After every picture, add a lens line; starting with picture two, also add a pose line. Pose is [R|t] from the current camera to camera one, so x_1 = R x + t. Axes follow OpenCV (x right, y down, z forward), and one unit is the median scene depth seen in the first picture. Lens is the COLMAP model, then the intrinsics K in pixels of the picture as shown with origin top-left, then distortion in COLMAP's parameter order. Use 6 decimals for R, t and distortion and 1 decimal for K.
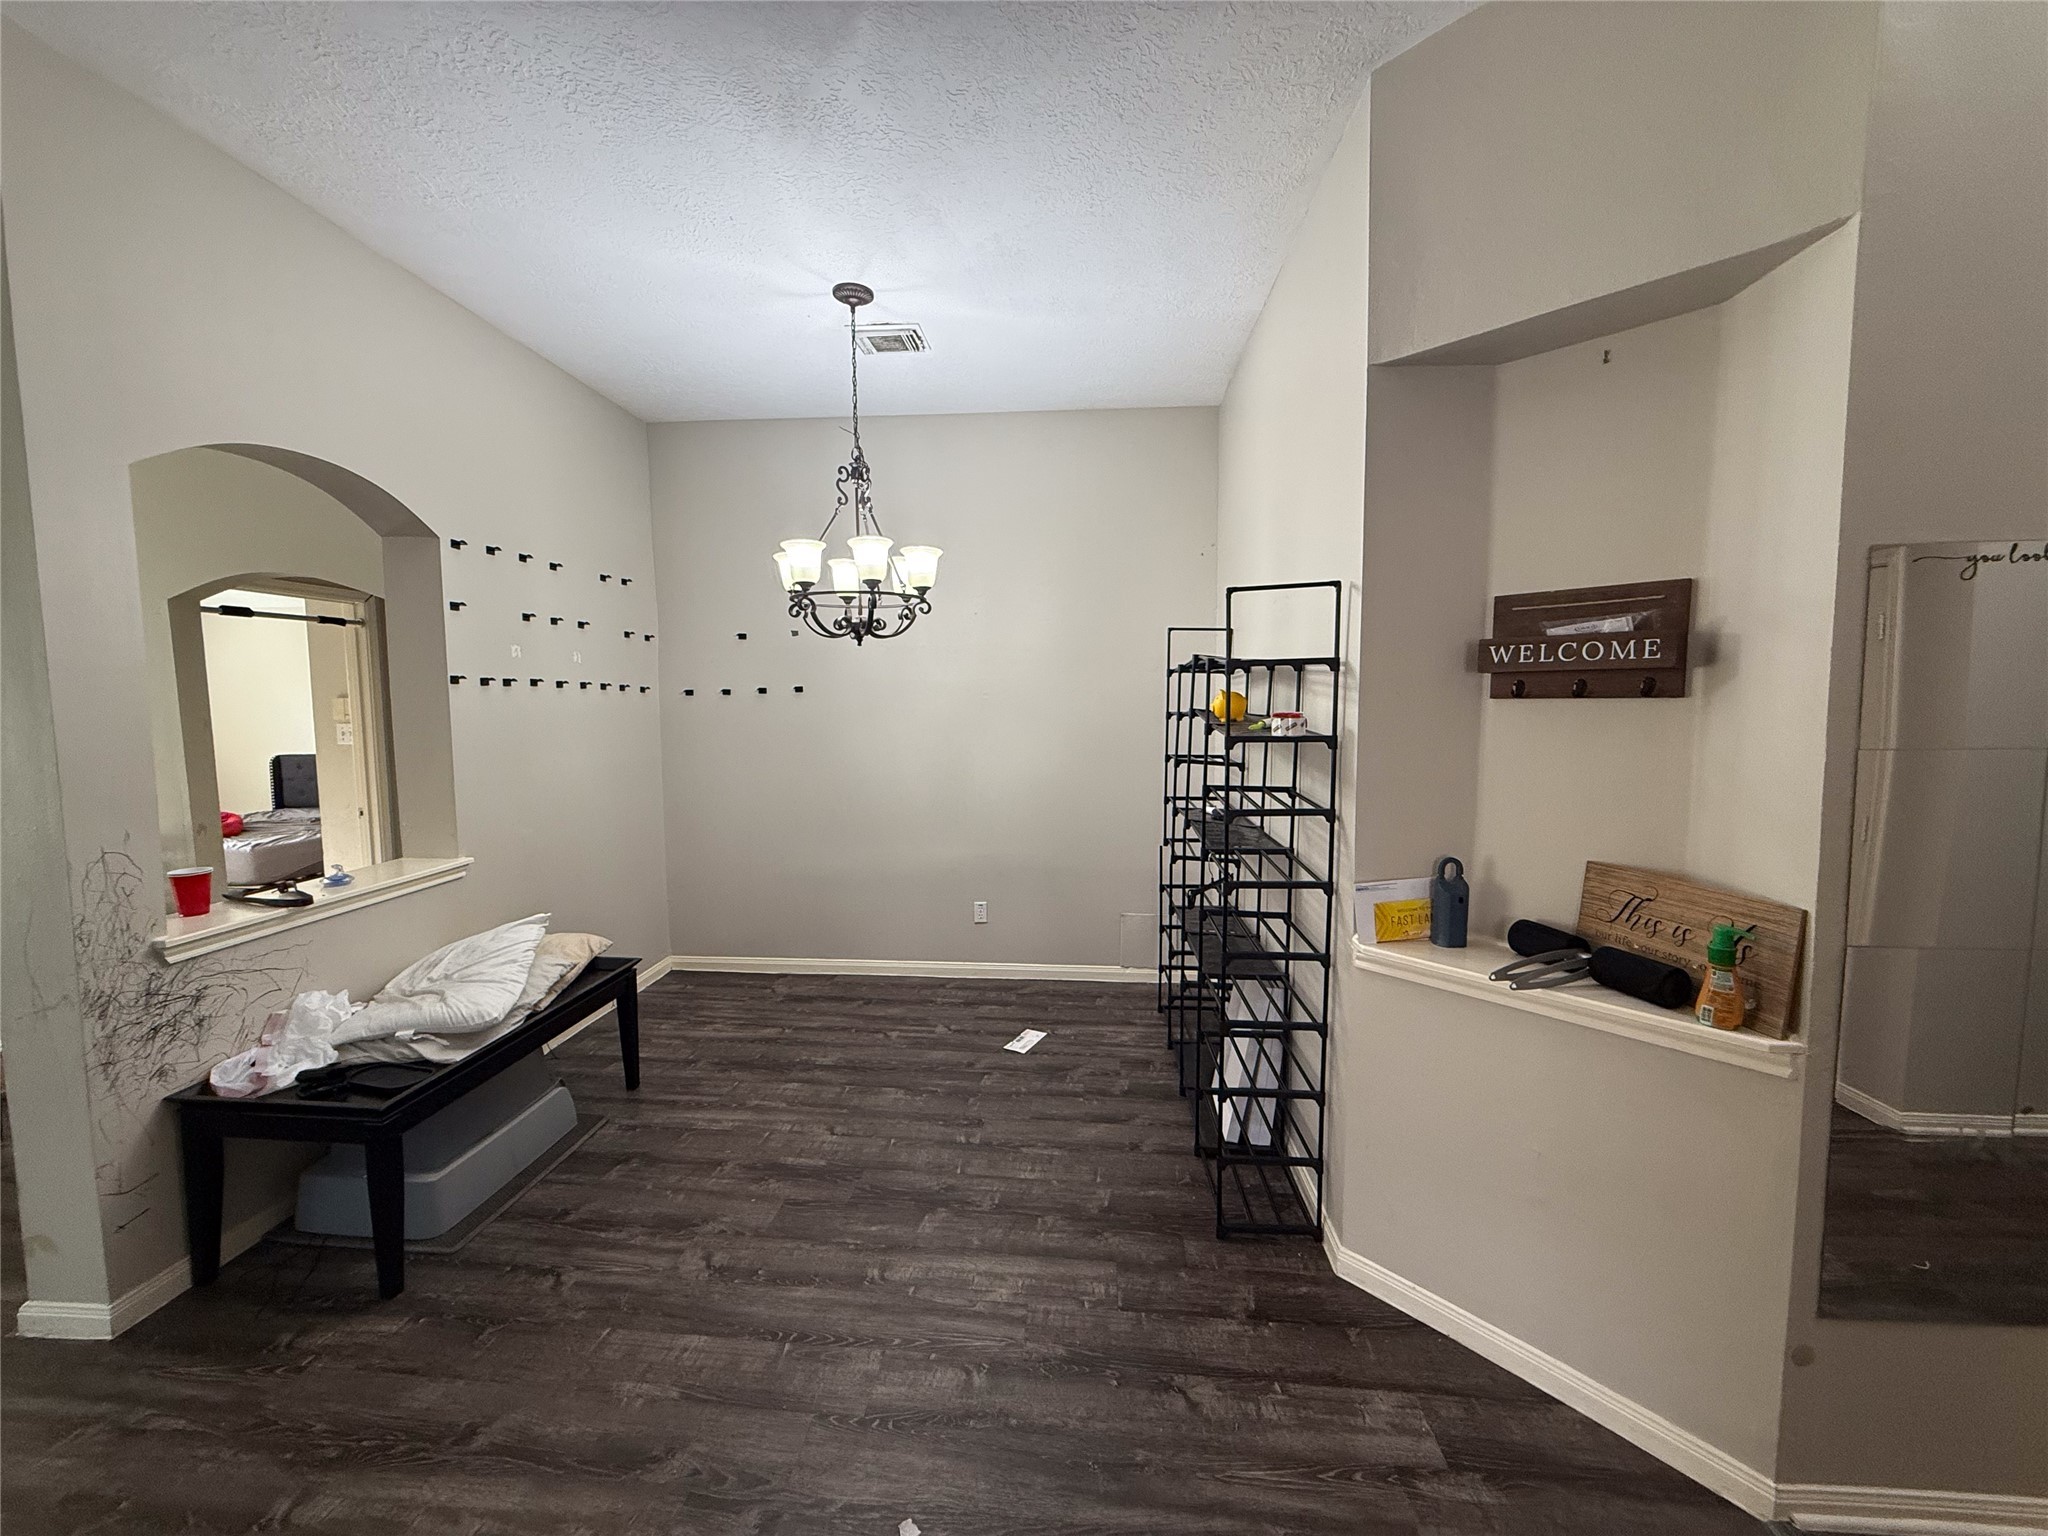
lens RADIAL K [[812.5, 0, 1016.8], [0, 812.5, 765.4], [0, 0, 1]] dist [0.000626, -0.000361]
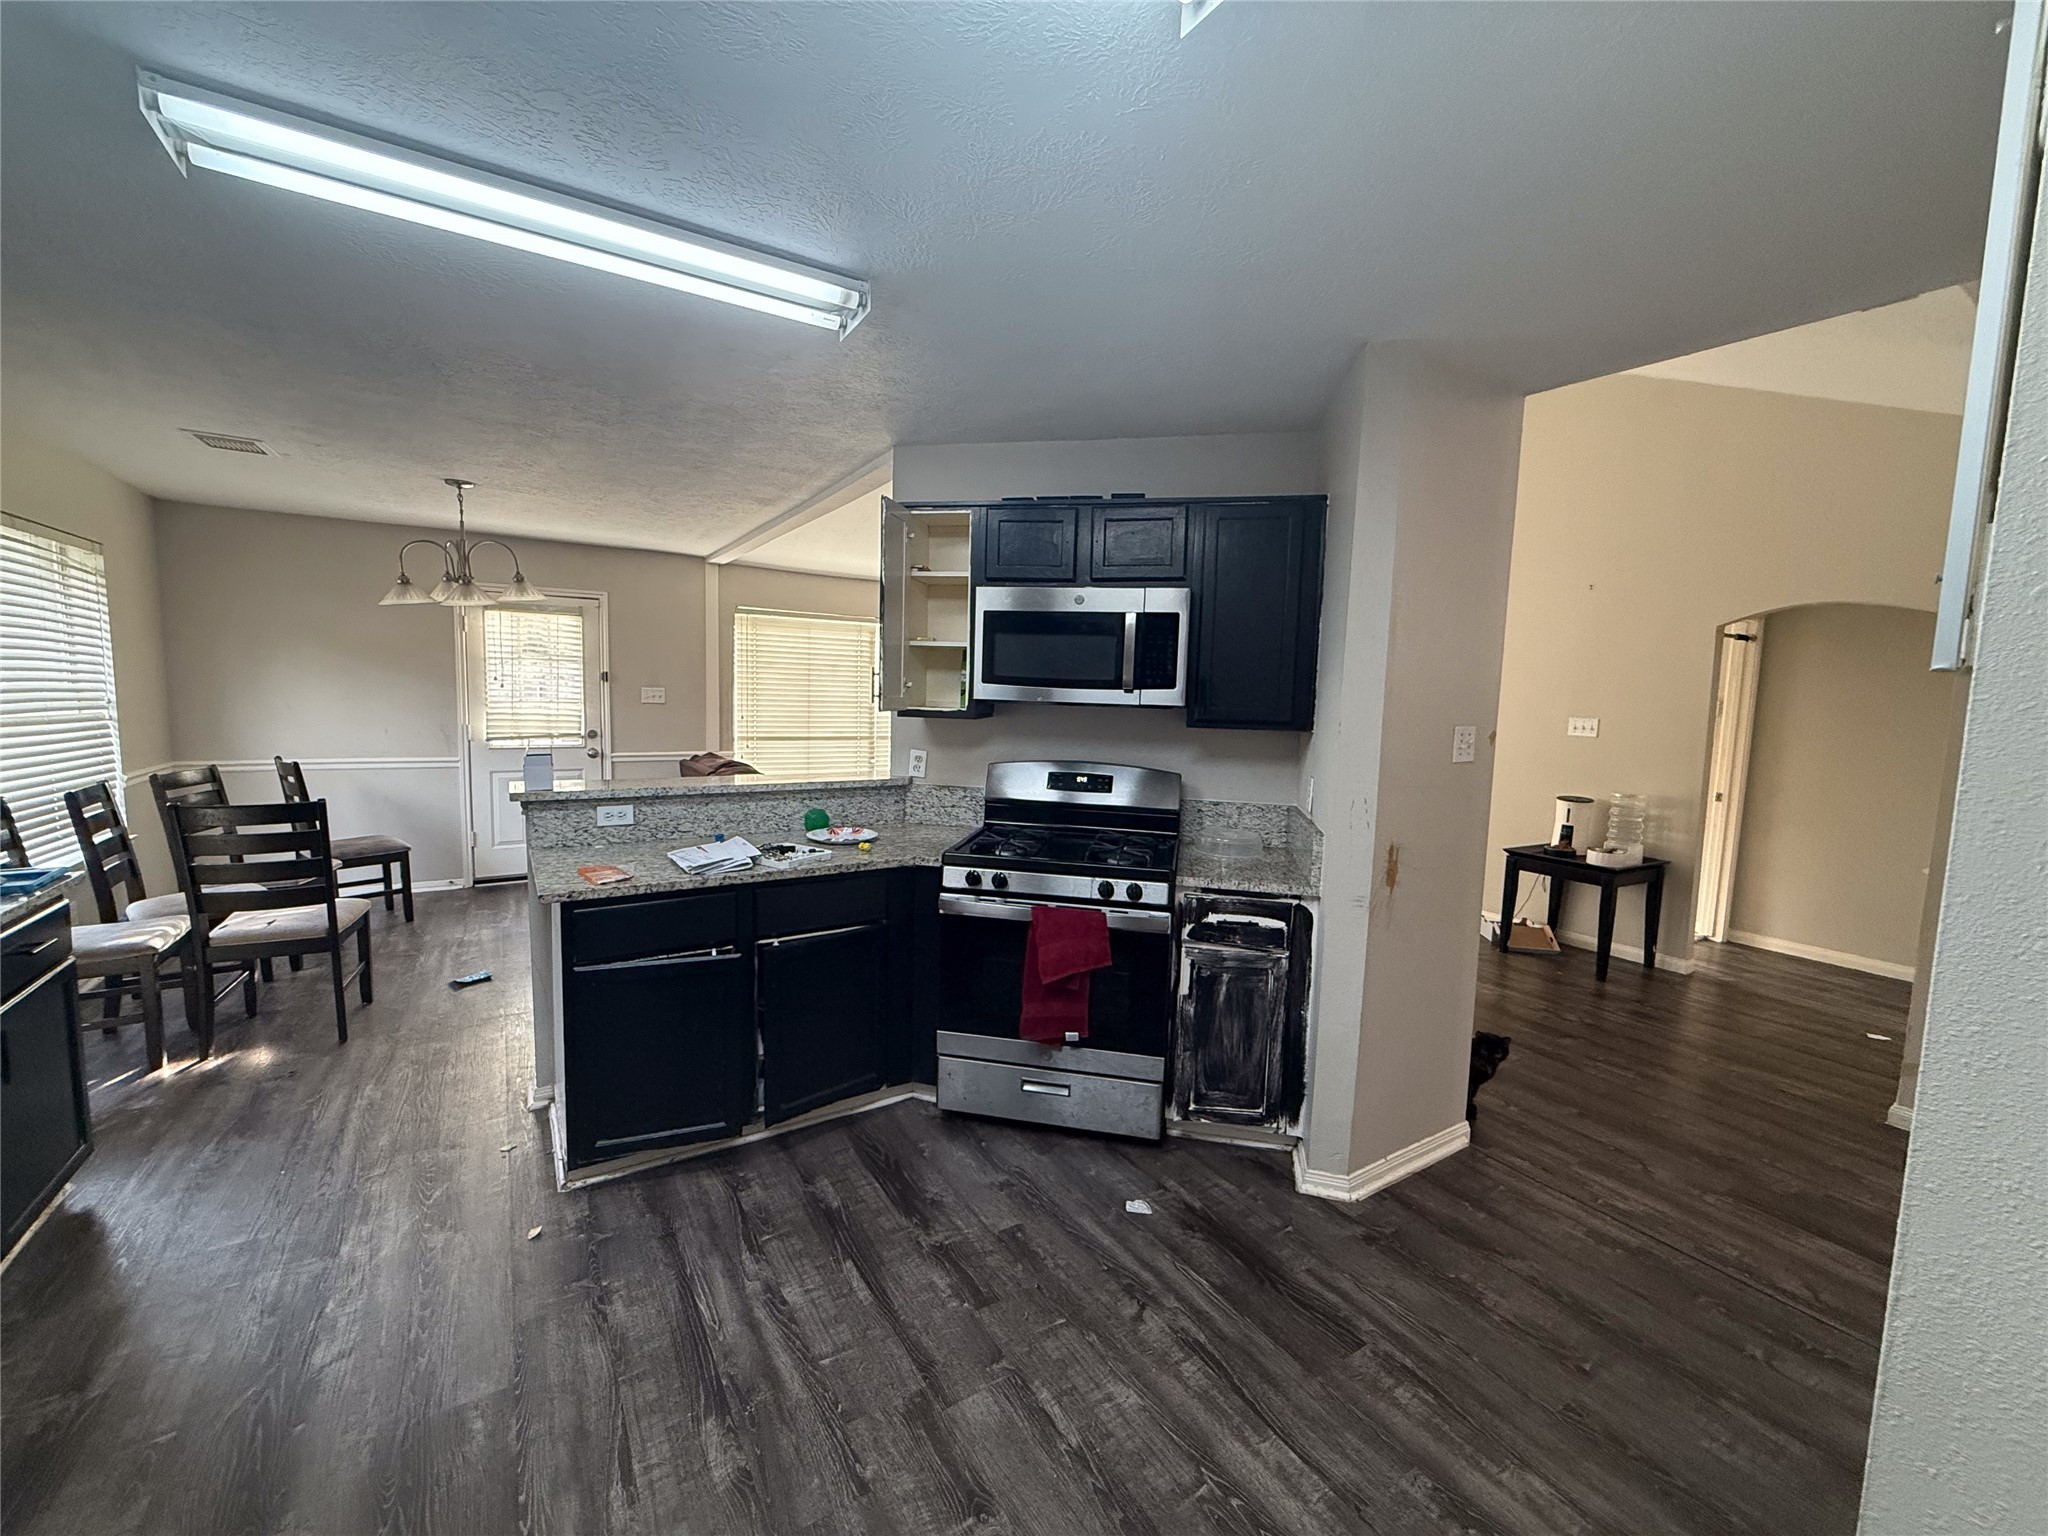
lens RADIAL K [[806.7, 0, 1024.0], [0, 806.7, 768.0], [0, 0, 1]] dist [-0.000021, -0.002724]
pose [[0.599542, 0.103503, -0.793622, -1.036011], [-0.103068, 0.993331, 0.051685, 0.130012], [0.793679, 0.050810, 0.606212, -1.160544]]
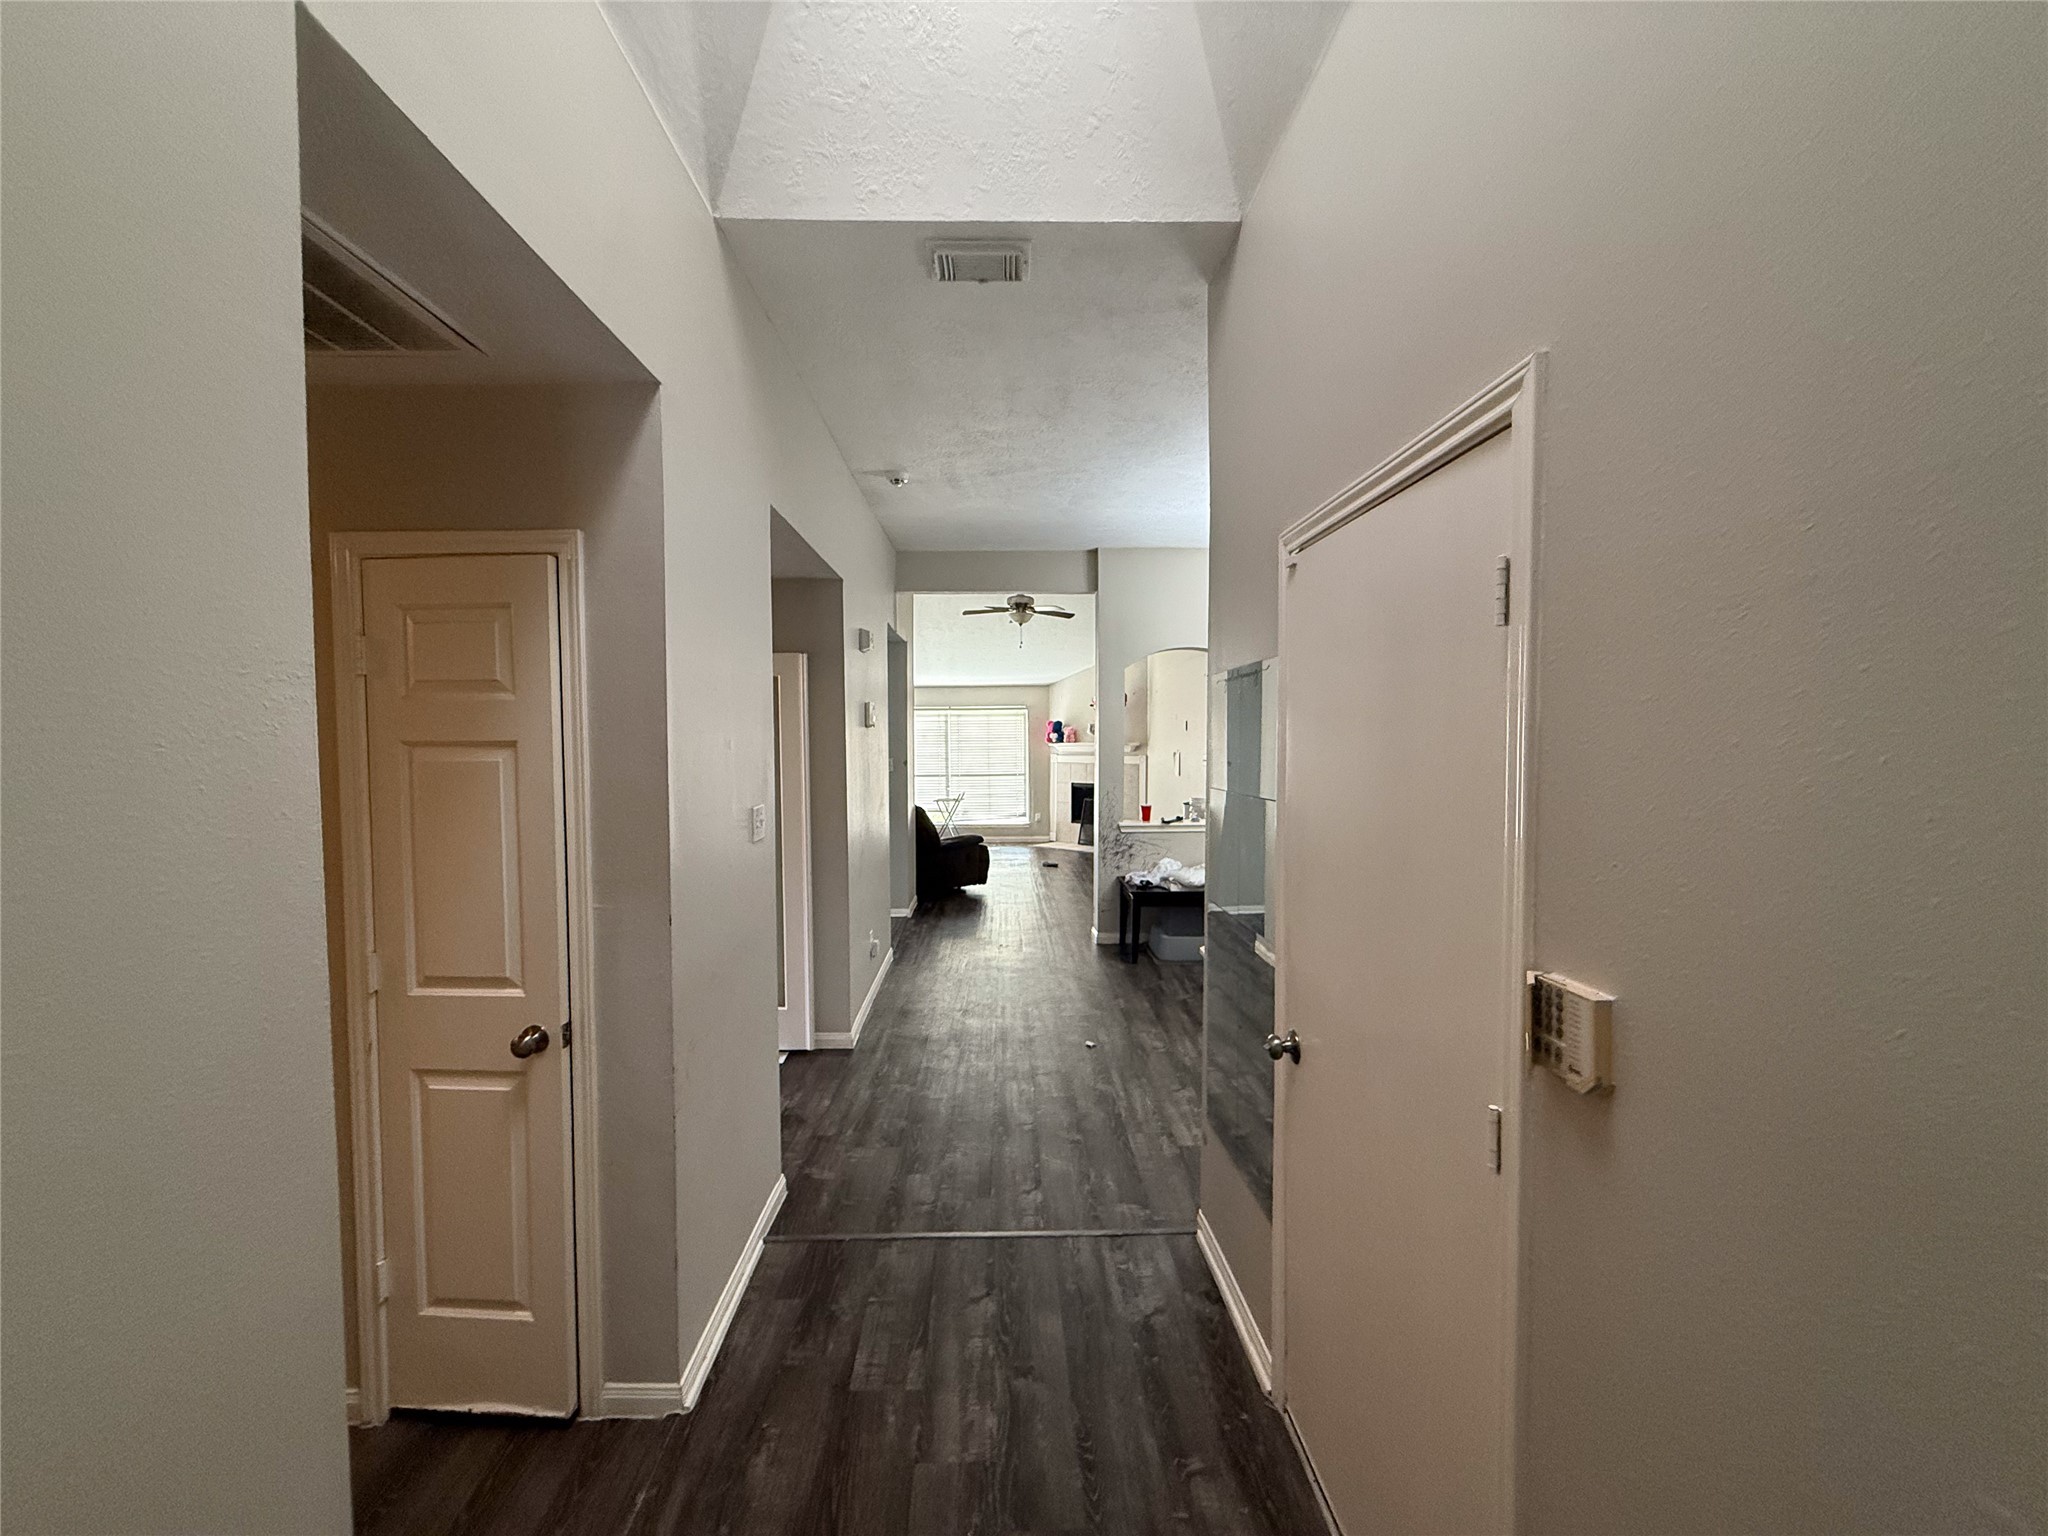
lens RADIAL K [[812.5, 0, 1016.8], [0, 812.5, 765.4], [0, 0, 1]] dist [0.000626, -0.000361]
pose [[0.112036, 0.041754, -0.992827, 1.964274], [-0.080149, 0.996241, 0.032853, -0.072847], [0.990467, 0.075894, 0.114961, 0.255635]]
